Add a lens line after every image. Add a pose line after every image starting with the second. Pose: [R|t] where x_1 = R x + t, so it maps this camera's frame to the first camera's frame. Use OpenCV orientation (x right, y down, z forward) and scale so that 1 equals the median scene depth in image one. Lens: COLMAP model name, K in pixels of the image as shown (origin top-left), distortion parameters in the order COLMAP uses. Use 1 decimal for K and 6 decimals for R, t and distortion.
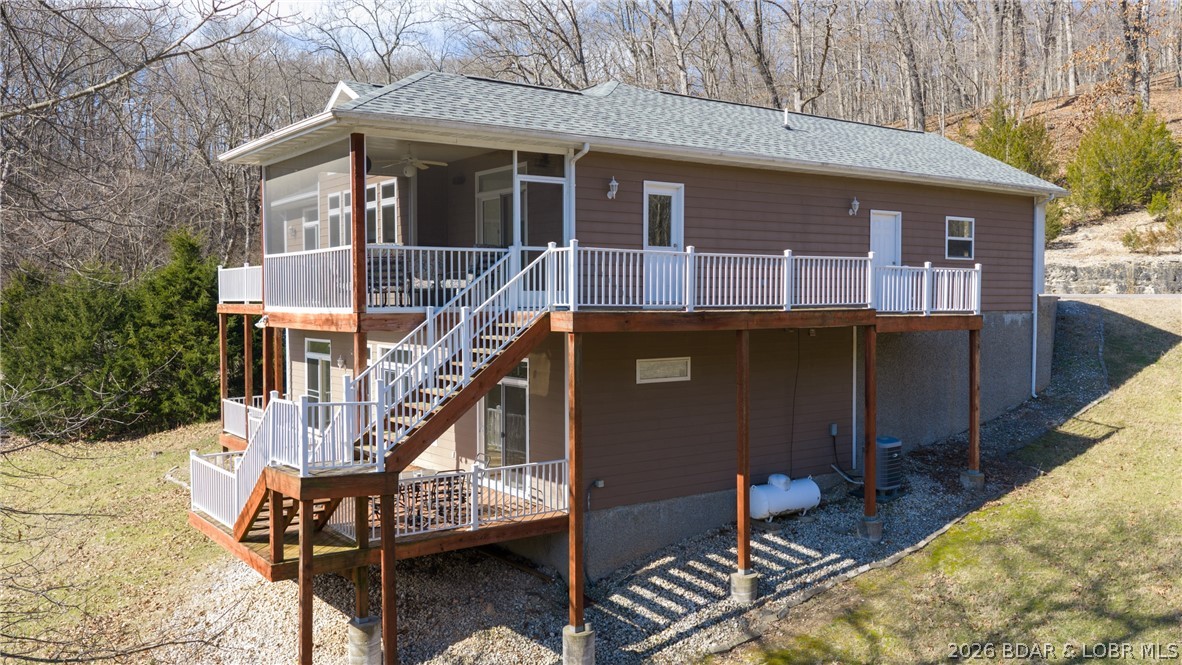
lens RADIAL K [[977.7, 0, 591.0], [0, 977.7, 332.5], [0, 0, 1]] dist [0.030023, -0.067854]
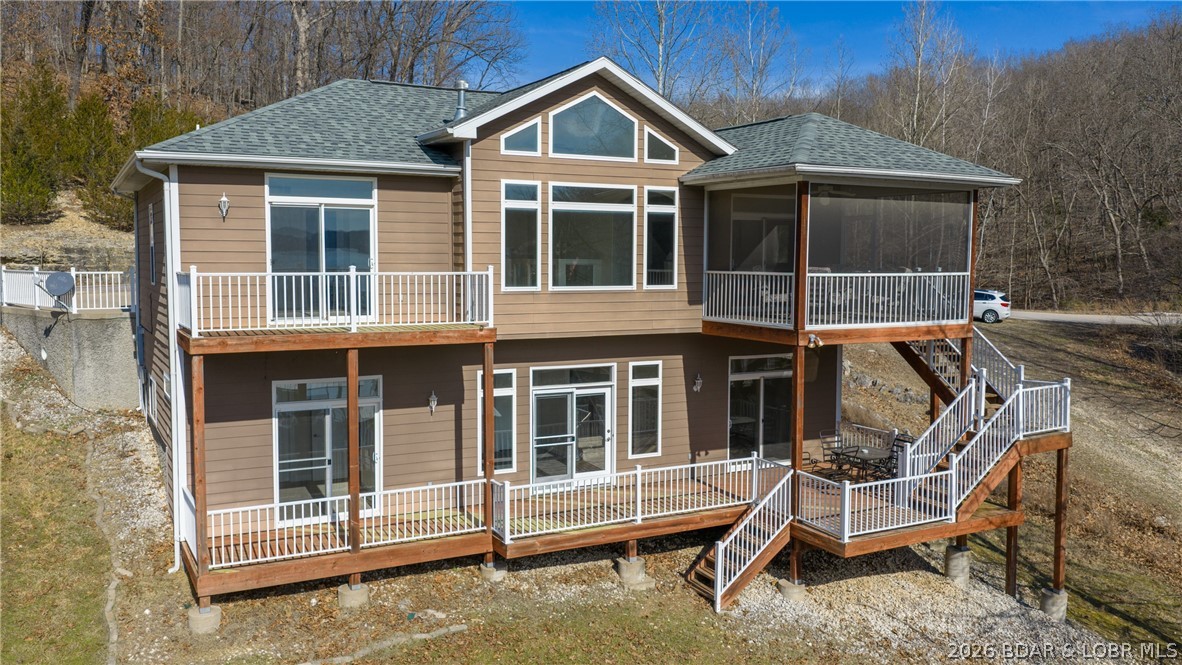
lens RADIAL K [[977.7, 0, 591.0], [0, 977.7, 332.5], [0, 0, 1]] dist [0.030023, -0.067854]
pose [[0.145286, -0.074580, 0.986575, -1.128434], [0.029391, 0.997040, 0.071042, -0.082218], [-0.988953, 0.018675, 0.147047, 0.910858]]
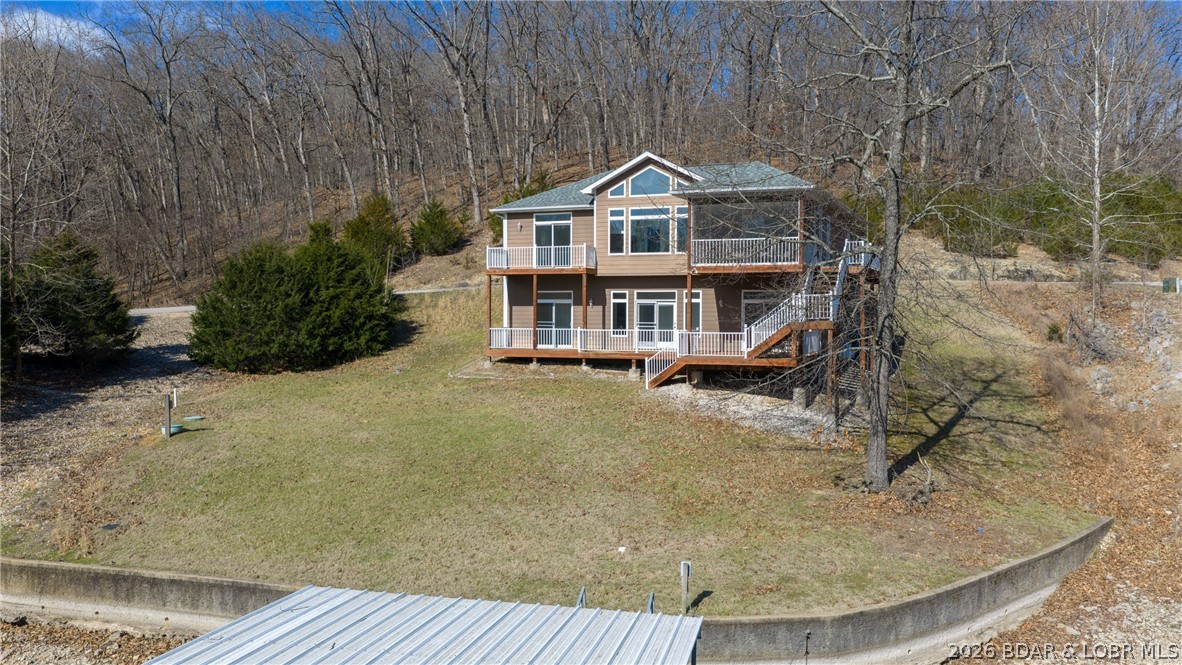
lens RADIAL K [[977.7, 0, 591.0], [0, 977.7, 332.5], [0, 0, 1]] dist [0.030023, -0.067854]
pose [[0.854187, -0.010647, 0.519857, -1.382674], [0.015521, 0.999867, -0.005025, 0.110403], [-0.519734, 0.012361, 0.854239, -0.601182]]
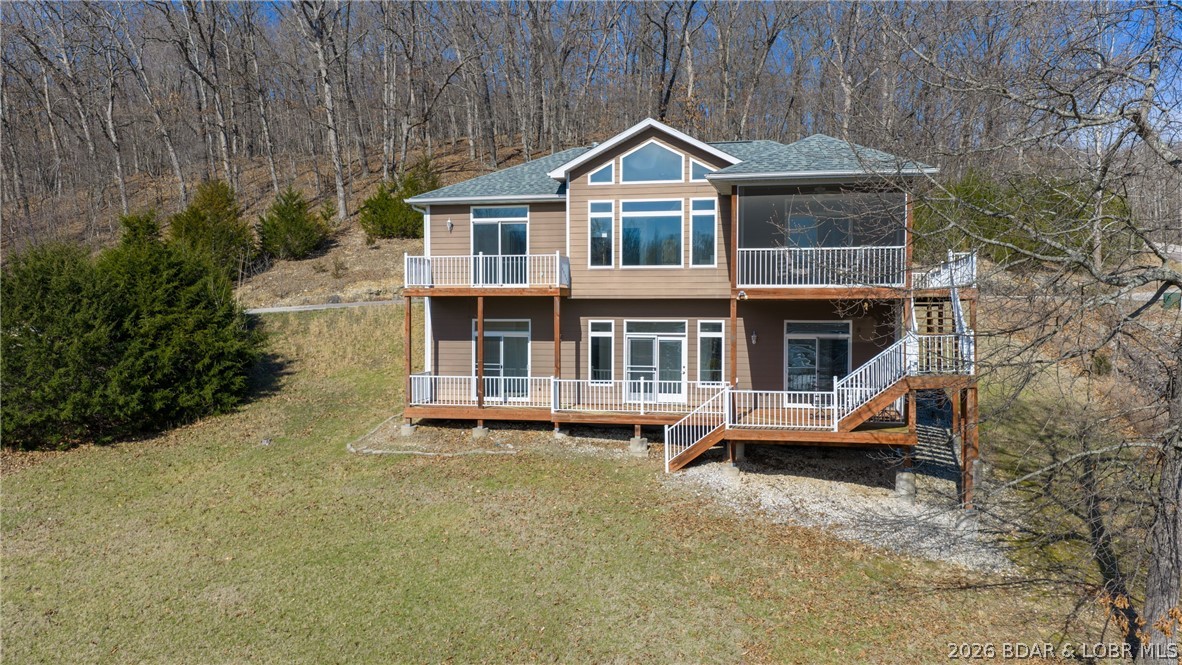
lens RADIAL K [[977.7, 0, 591.0], [0, 977.7, 332.5], [0, 0, 1]] dist [0.030023, -0.067854]
pose [[0.756517, -0.015594, 0.653788, -1.202837], [0.021819, 0.999761, -0.001402, 0.033171], [-0.653609, 0.015326, 0.756677, 0.058766]]
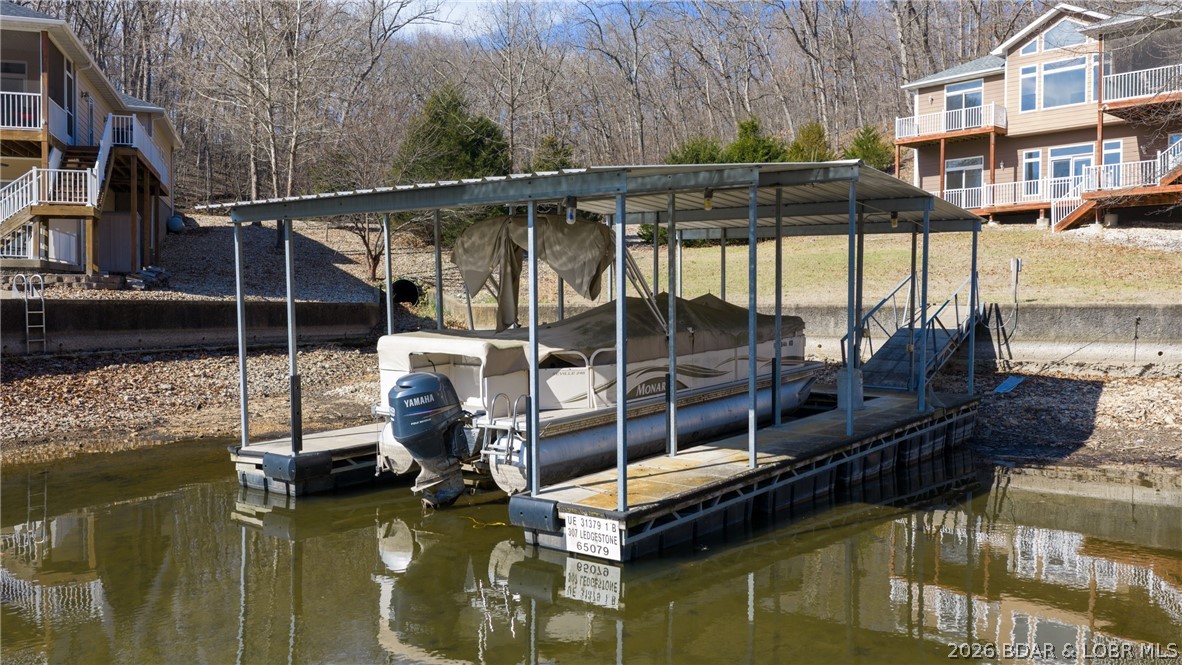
lens RADIAL K [[977.7, 0, 591.0], [0, 977.7, 332.5], [0, 0, 1]] dist [0.030023, -0.067854]
pose [[0.996374, 0.000740, 0.085072, -1.361819], [0.000023, 0.999960, -0.008963, 0.416545], [-0.085076, 0.008932, 0.996334, -0.851225]]
